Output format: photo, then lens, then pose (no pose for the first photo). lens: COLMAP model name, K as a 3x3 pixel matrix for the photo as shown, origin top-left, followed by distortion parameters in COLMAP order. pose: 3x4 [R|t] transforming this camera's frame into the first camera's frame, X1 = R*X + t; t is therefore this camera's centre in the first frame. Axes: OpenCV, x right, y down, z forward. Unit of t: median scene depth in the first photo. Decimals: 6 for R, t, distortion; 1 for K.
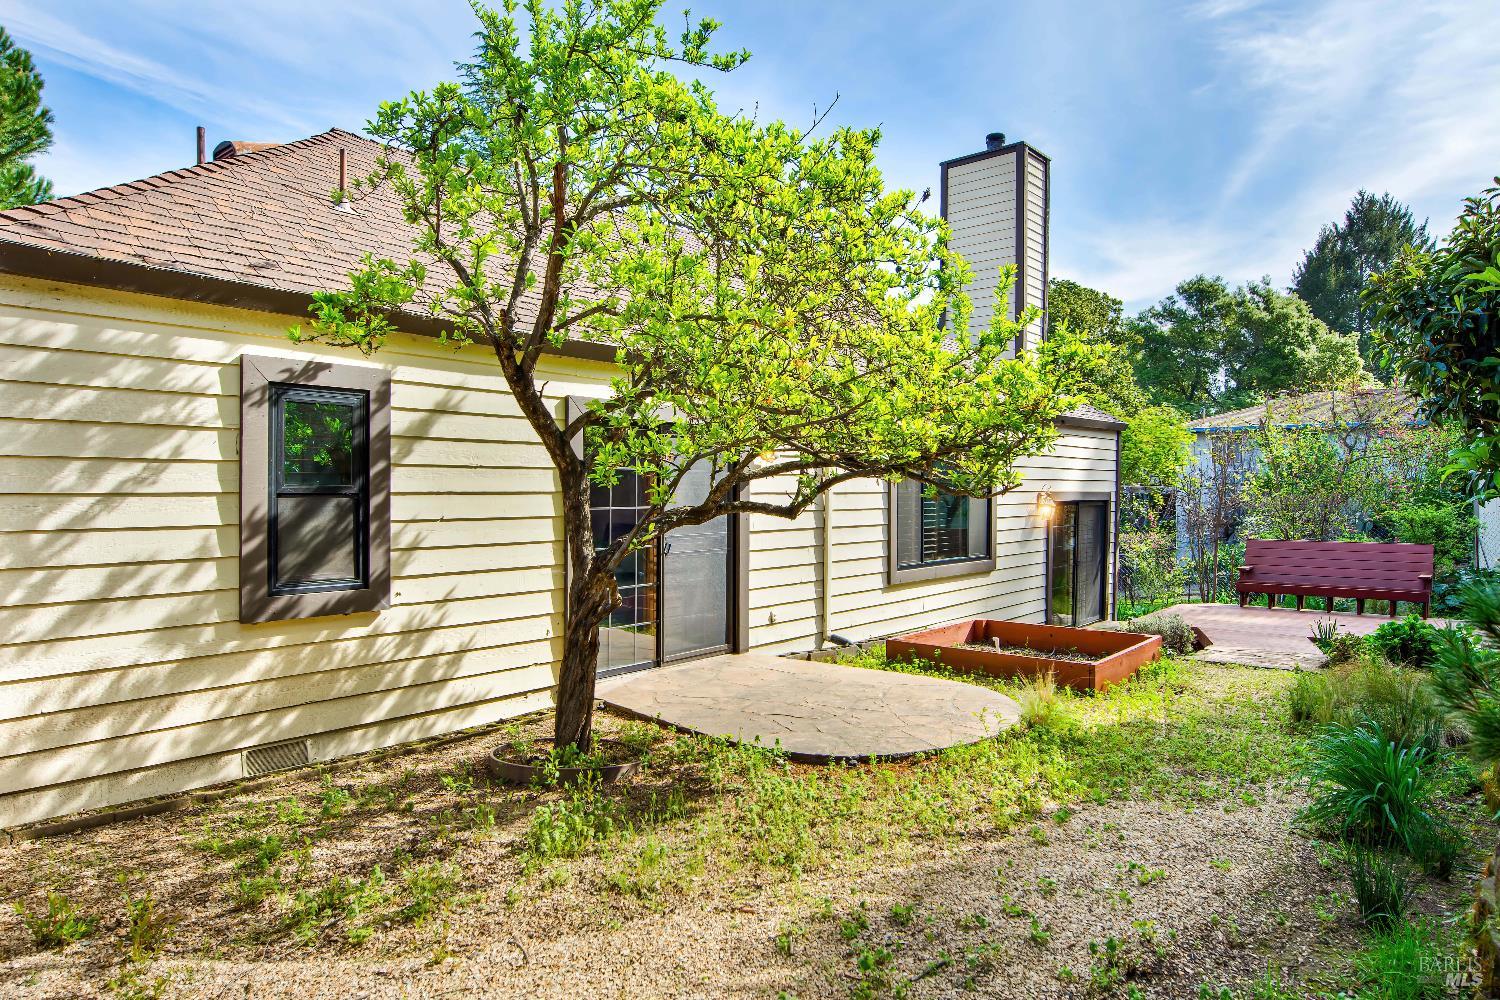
lens RADIAL K [[926.9, 0, 741.3], [0, 926.9, 488.7], [0, 0, 1]] dist [-0.019038, -0.002844]
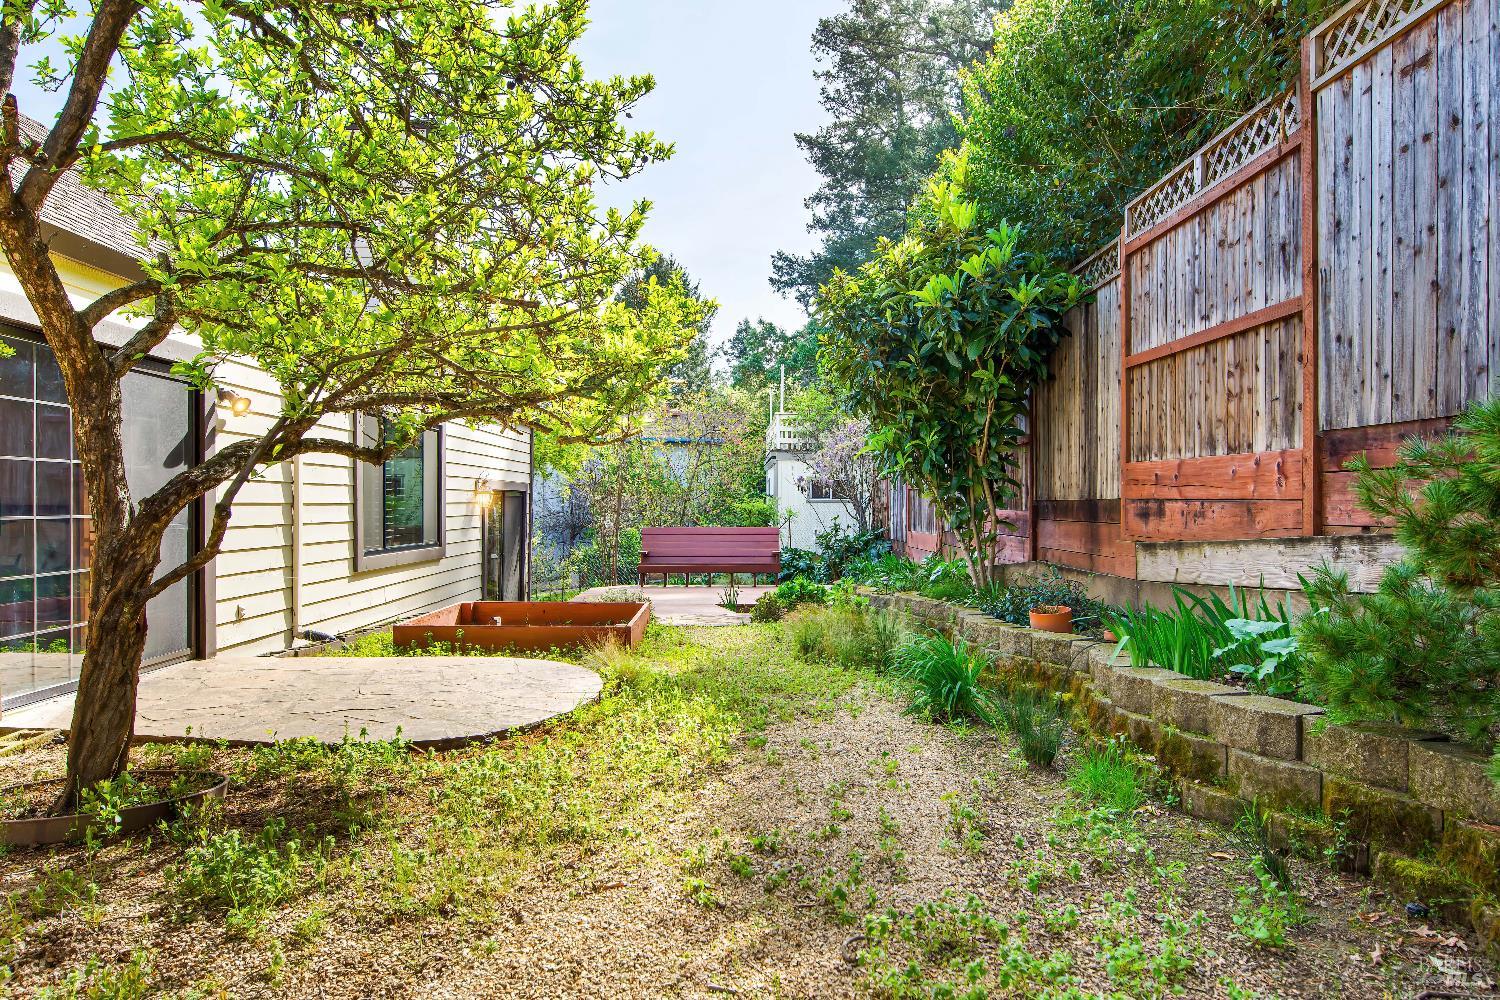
lens RADIAL K [[926.9, 0, 748.0], [0, 926.9, 507.5], [0, 0, 1]] dist [-0.019038, -0.002844]
pose [[0.756372, -0.000148, 0.654141, -0.146356], [-0.003402, 0.999986, 0.004161, 0.041603], [-0.654132, -0.005373, 0.756361, 0.106359]]
